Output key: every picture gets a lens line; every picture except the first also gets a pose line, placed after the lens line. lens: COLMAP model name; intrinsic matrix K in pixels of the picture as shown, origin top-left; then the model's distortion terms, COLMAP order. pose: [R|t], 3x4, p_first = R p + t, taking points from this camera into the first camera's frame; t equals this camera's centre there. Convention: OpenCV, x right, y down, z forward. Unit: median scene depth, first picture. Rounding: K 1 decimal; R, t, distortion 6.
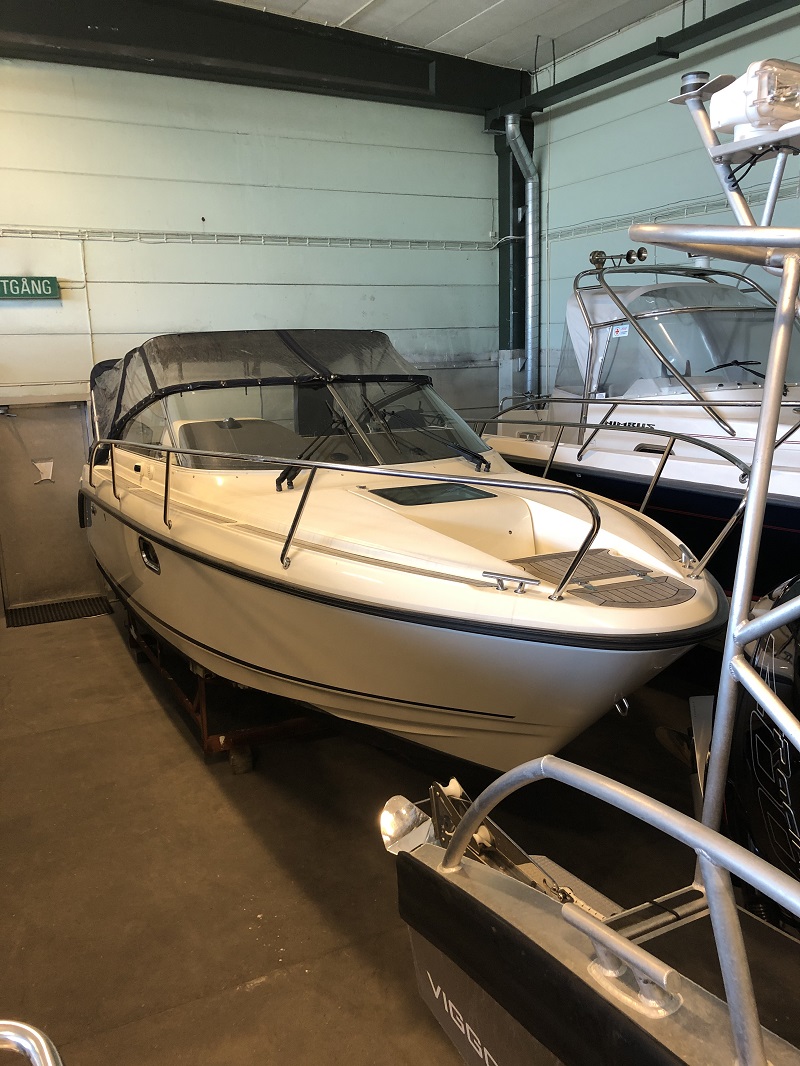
lens RADIAL K [[872.5, 0, 401.3], [0, 872.5, 528.8], [0, 0, 1]] dist [0.007874, 0.005153]
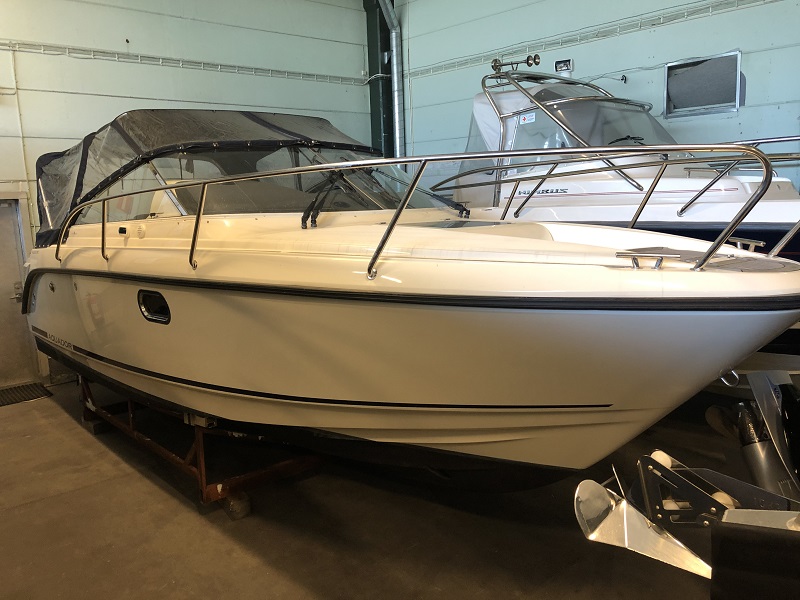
lens RADIAL K [[654.8, 0, 402.0], [0, 654.8, 294.4], [0, 0, 1]] dist [0.007874, 0.005153]
pose [[0.967278, -0.045193, 0.249661, -0.128380], [0.060002, 0.996842, -0.052026, 0.046896], [-0.246521, 0.065304, 0.966935, 0.126634]]
